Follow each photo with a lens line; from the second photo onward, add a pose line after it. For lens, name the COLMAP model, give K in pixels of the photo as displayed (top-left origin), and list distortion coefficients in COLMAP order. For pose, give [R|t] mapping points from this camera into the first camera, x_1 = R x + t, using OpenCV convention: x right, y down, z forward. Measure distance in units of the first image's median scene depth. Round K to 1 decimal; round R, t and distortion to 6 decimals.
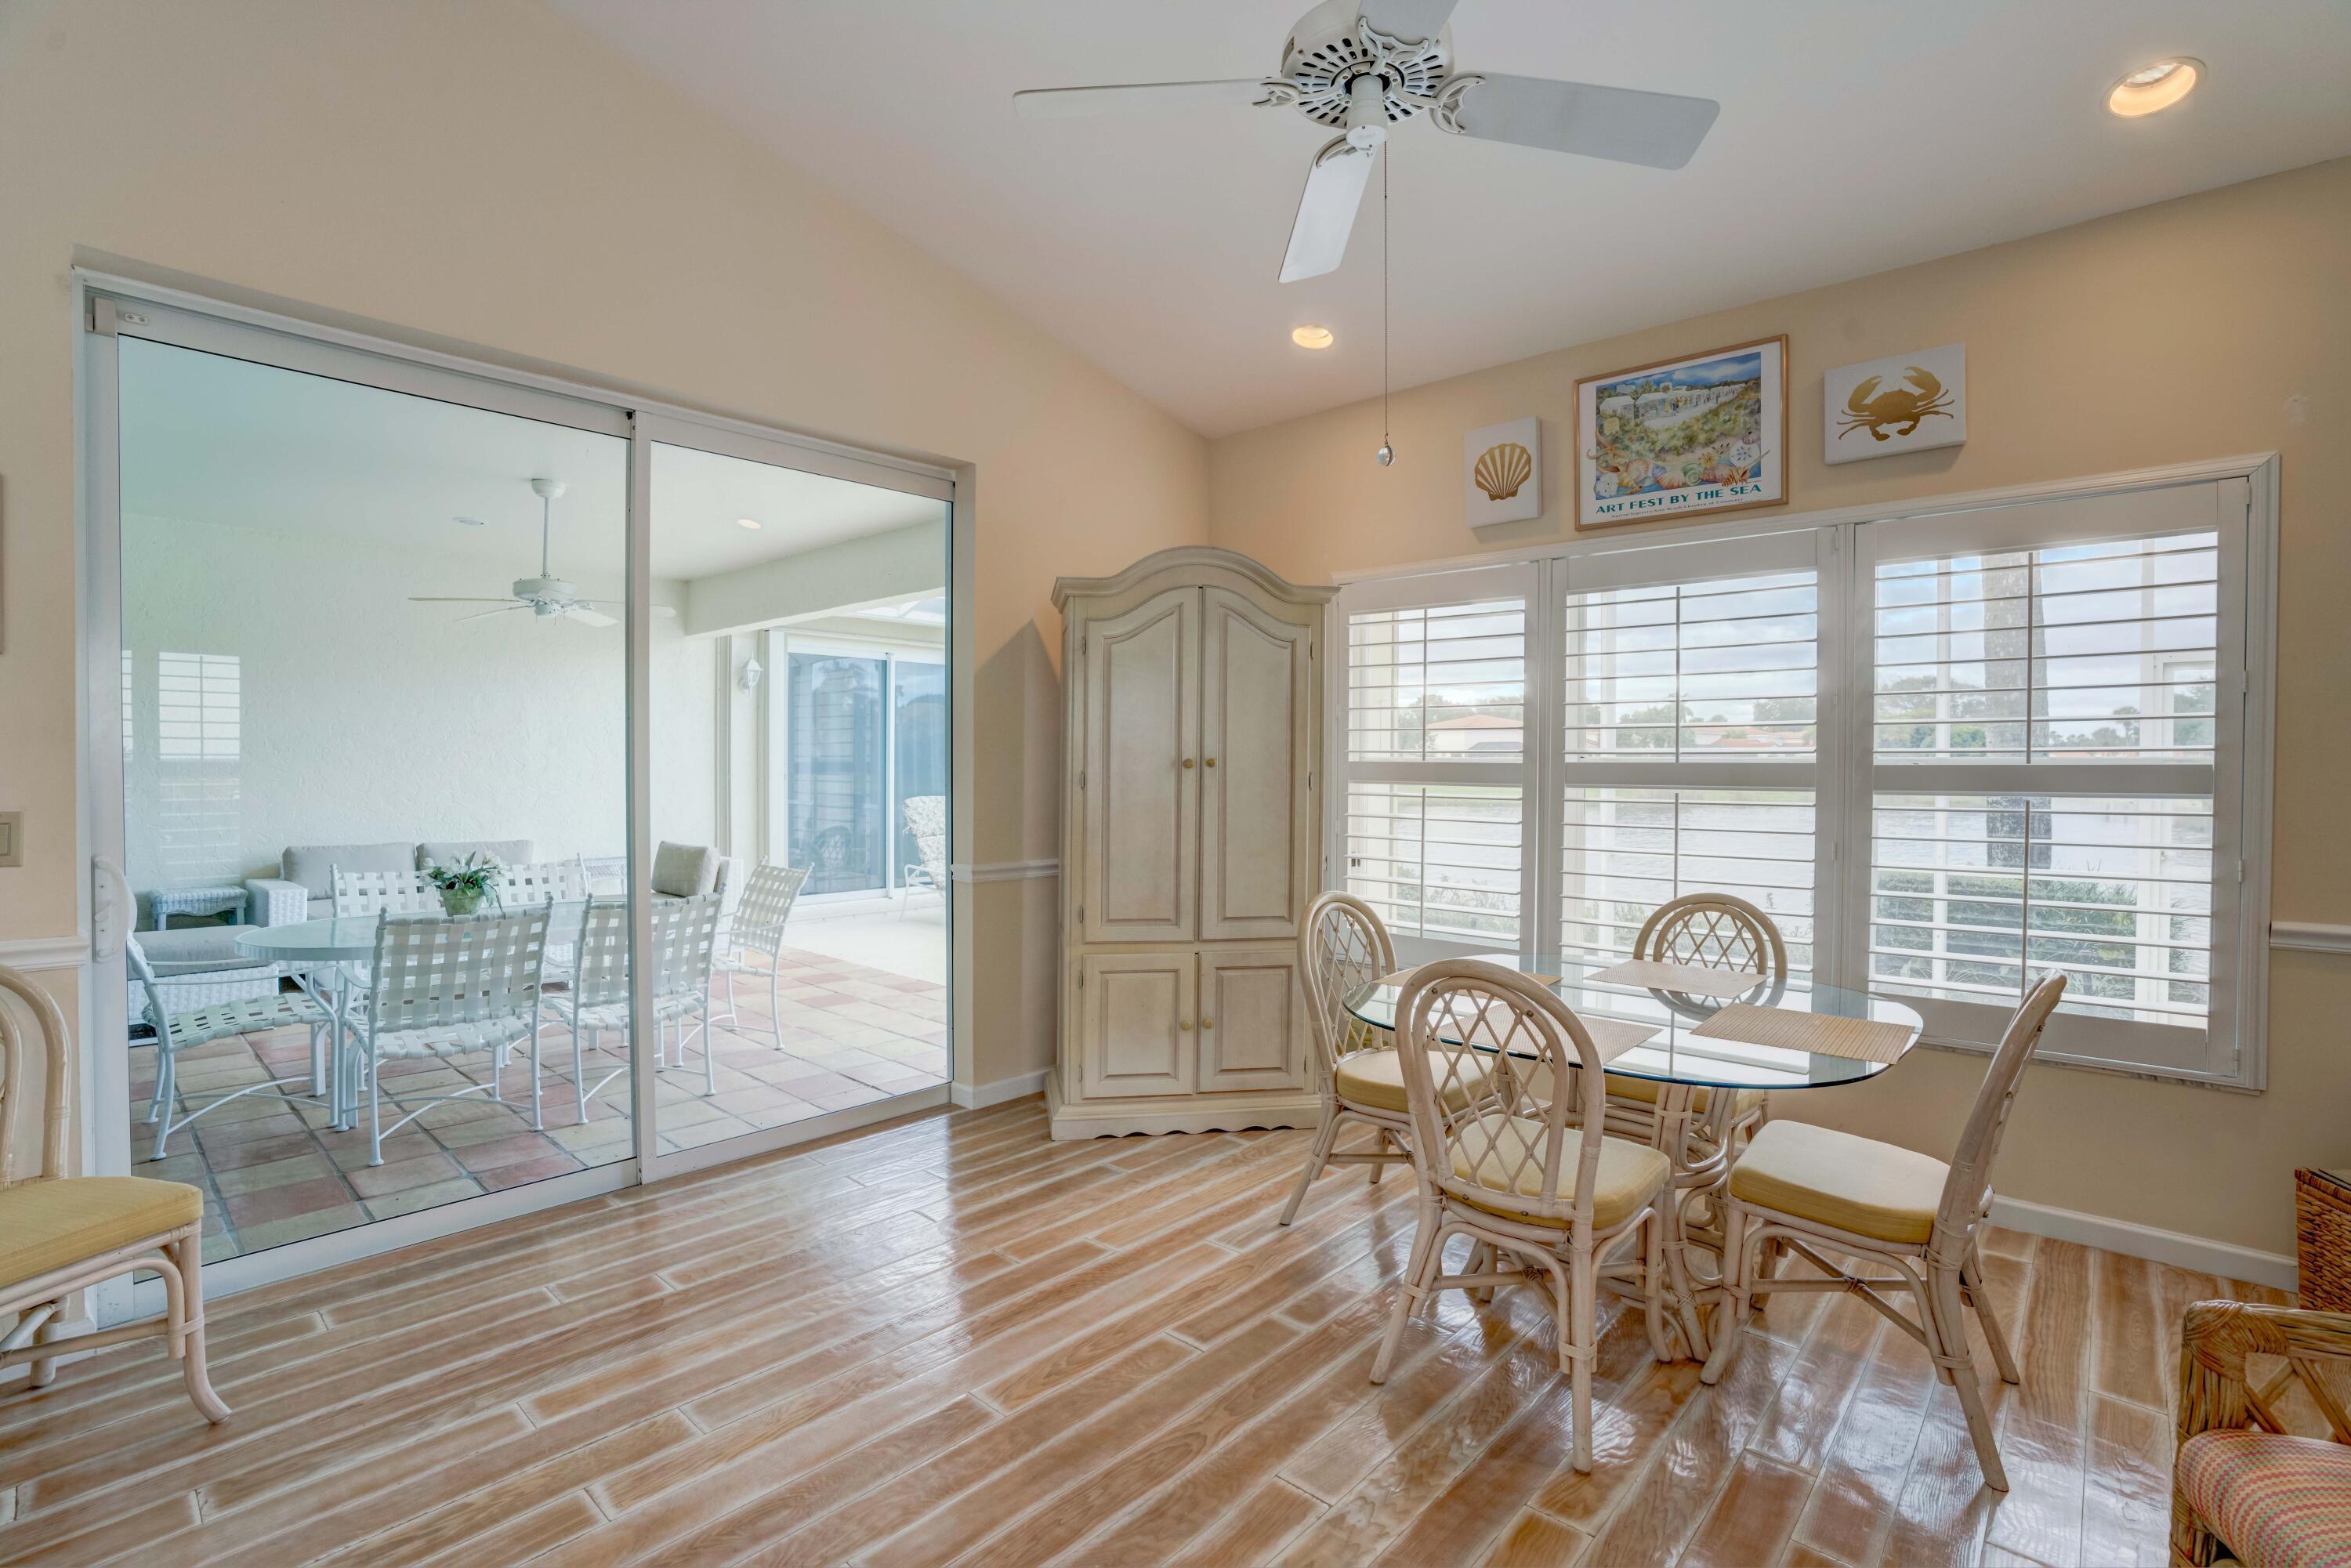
lens RADIAL K [[1079.4, 0, 1187.0], [0, 1079.4, 770.6], [0, 0, 1]] dist [-0.066891, 0.024115]
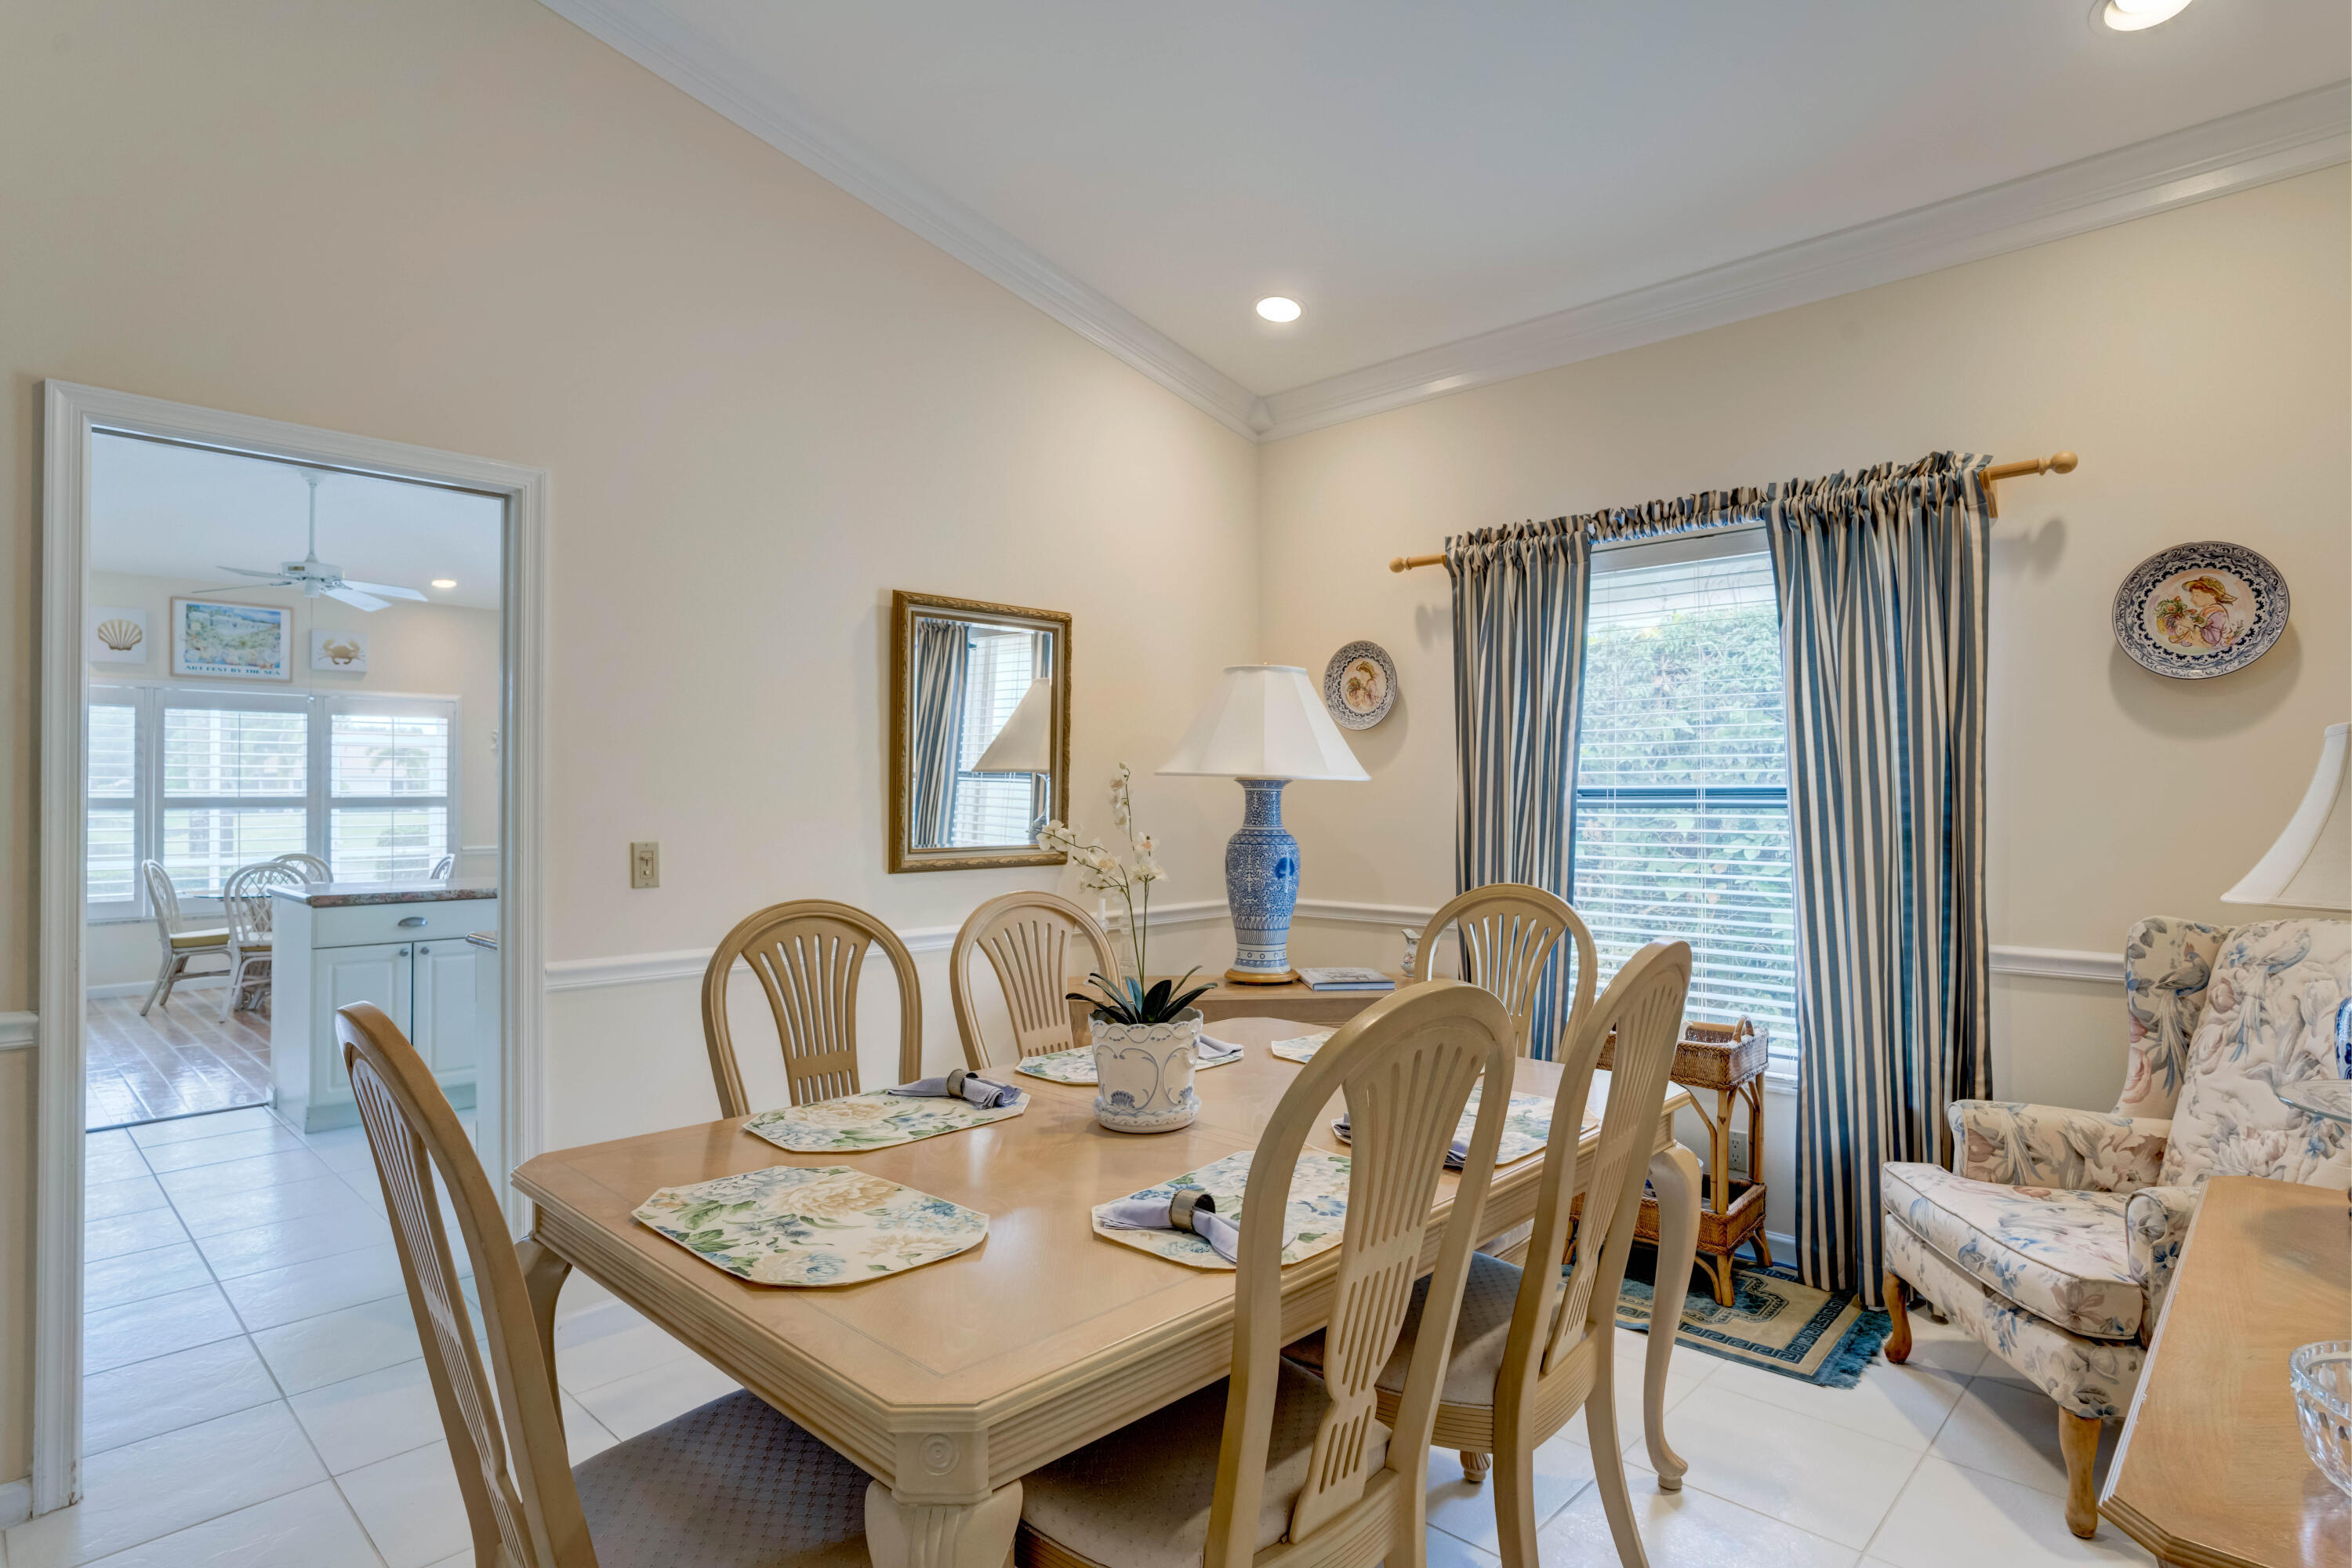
lens RADIAL K [[1237.5, 0, 1186.2], [0, 1237.5, 782.6], [0, 0, 1]] dist [-0.050518, 0.027094]
pose [[0.037238, 0.005027, 0.999294, -1.728001], [0.009297, 0.999942, -0.005377, -0.005167], [-0.999263, 0.009490, 0.037189, -0.893922]]
